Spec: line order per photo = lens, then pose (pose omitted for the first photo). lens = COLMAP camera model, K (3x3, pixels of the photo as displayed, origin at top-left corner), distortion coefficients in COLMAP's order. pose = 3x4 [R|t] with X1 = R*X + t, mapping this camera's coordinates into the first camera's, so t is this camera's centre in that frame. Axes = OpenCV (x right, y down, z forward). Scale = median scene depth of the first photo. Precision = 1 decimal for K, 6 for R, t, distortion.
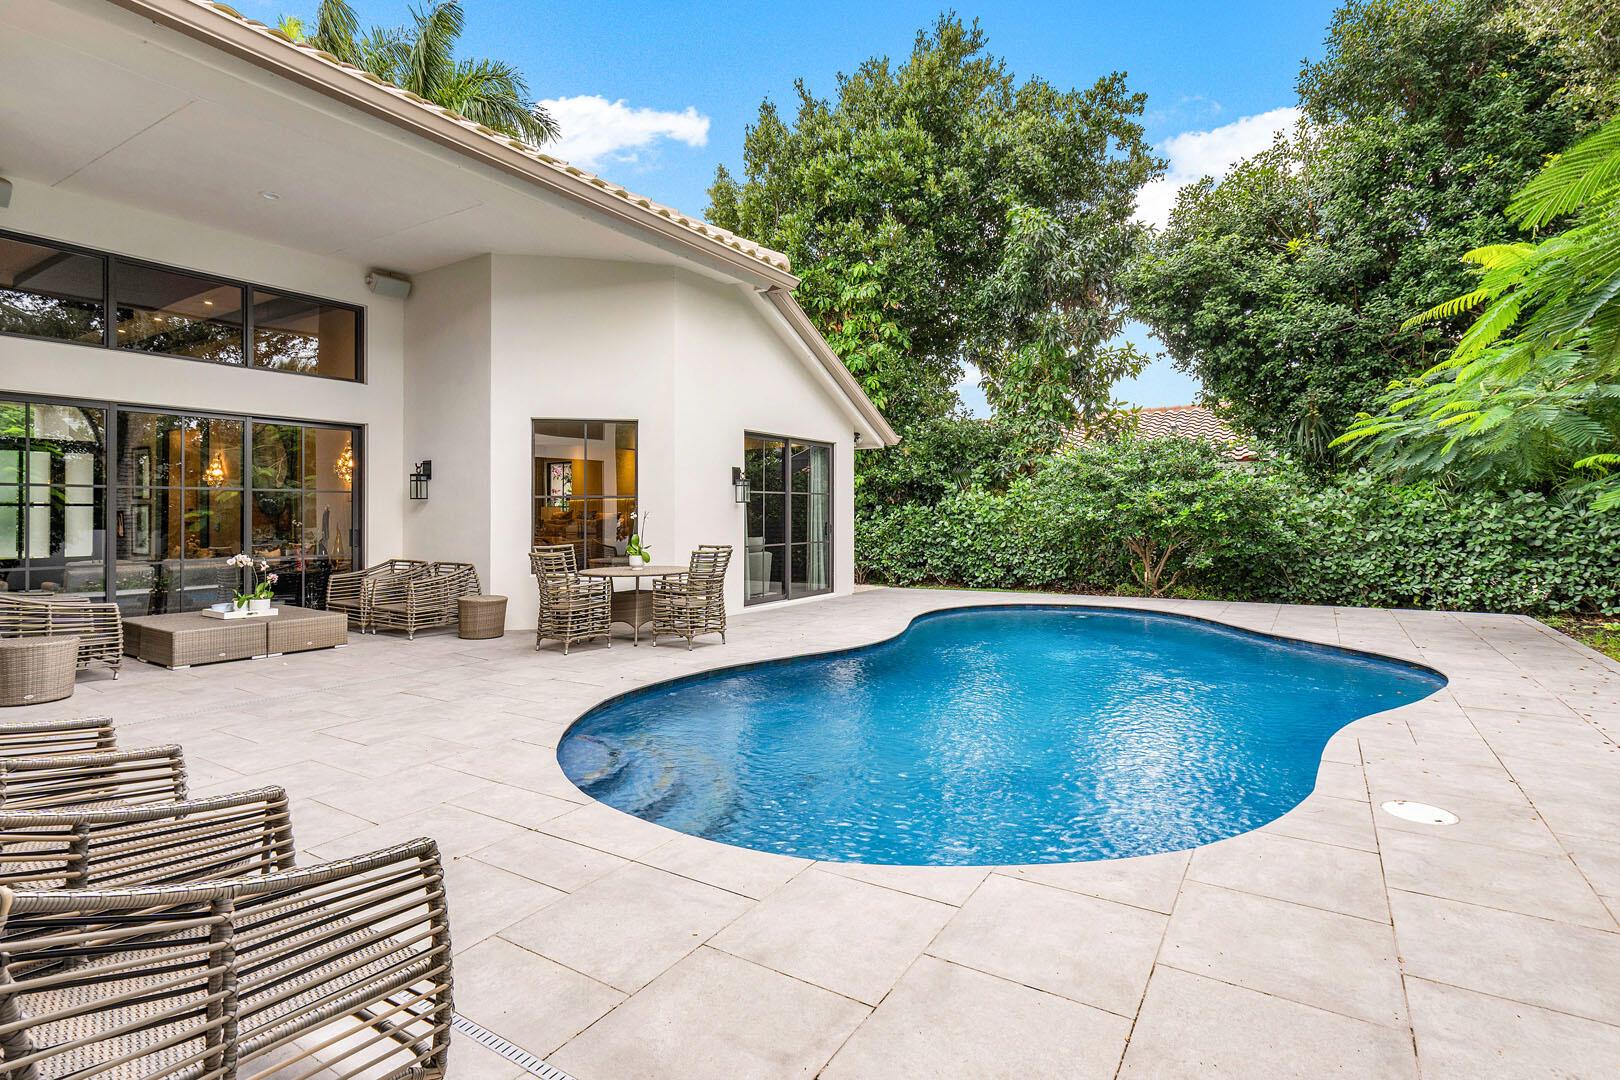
lens RADIAL K [[792.5, 0, 817.8], [0, 792.5, 508.0], [0, 0, 1]] dist [-0.000110, -0.000125]
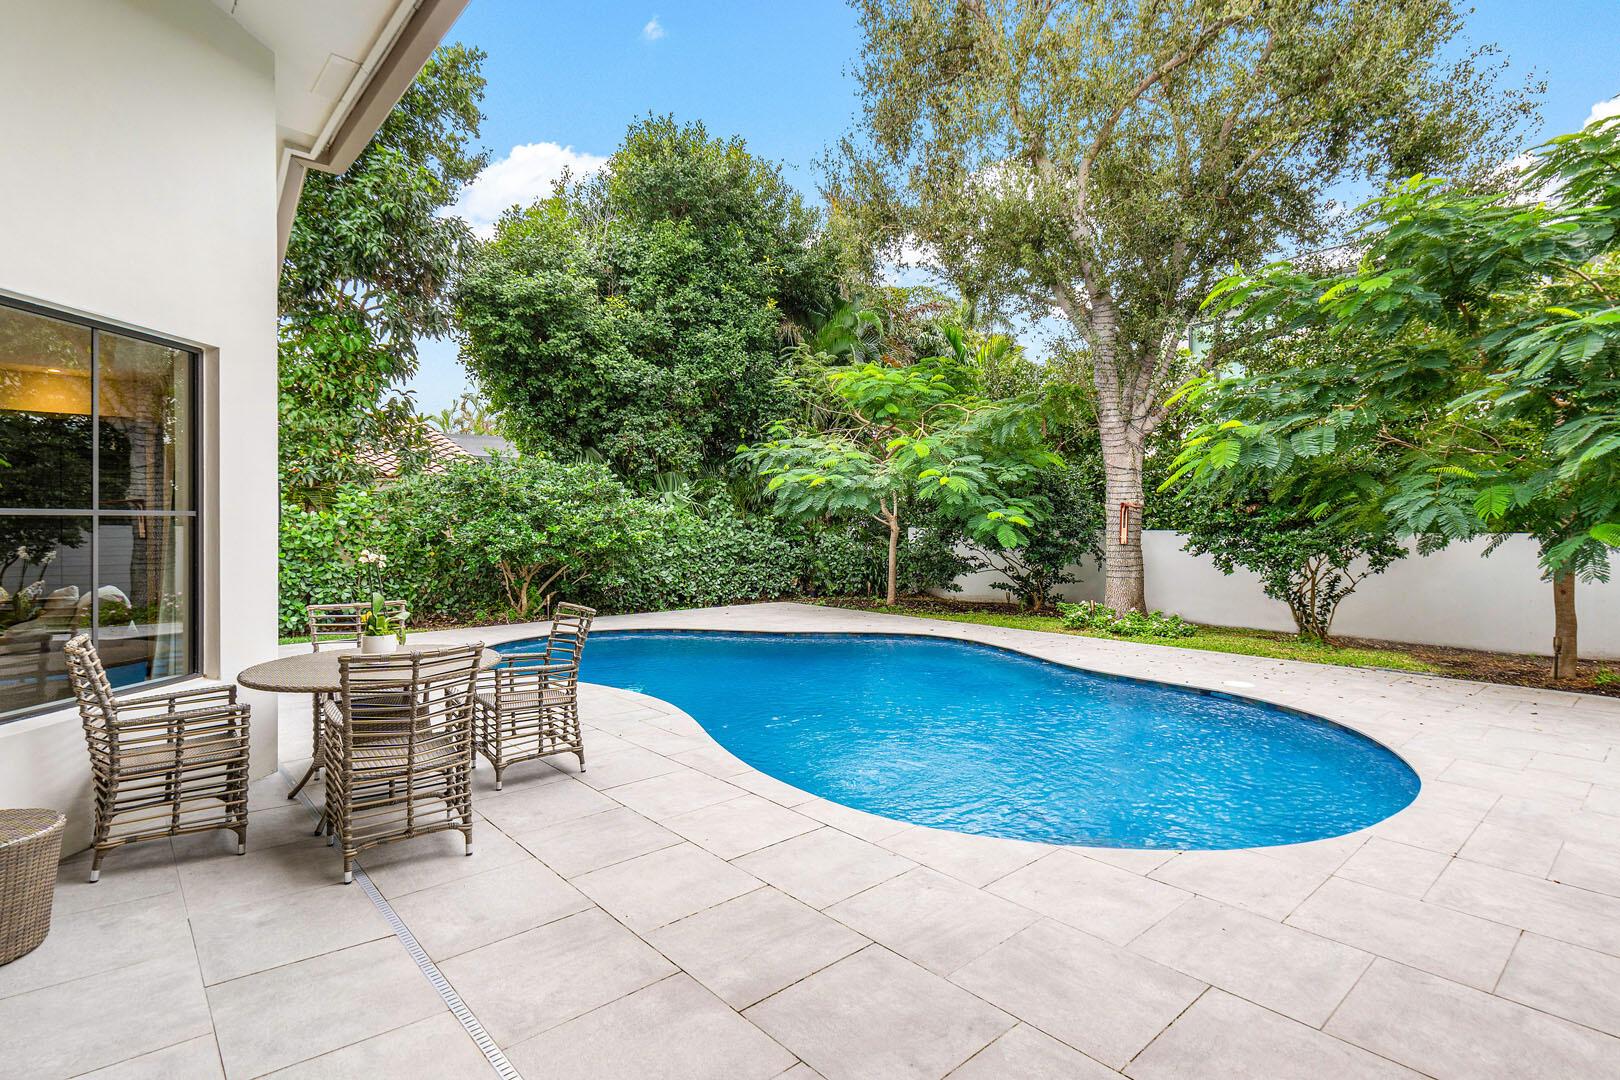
lens RADIAL K [[792.5, 0, 817.8], [0, 792.5, 508.0], [0, 0, 1]] dist [-0.000110, -0.000125]
pose [[0.266405, 0.030986, 0.963363, -0.446657], [-0.012117, 0.999512, -0.028798, -0.000672], [-0.963785, -0.004001, 0.266650, 0.430212]]
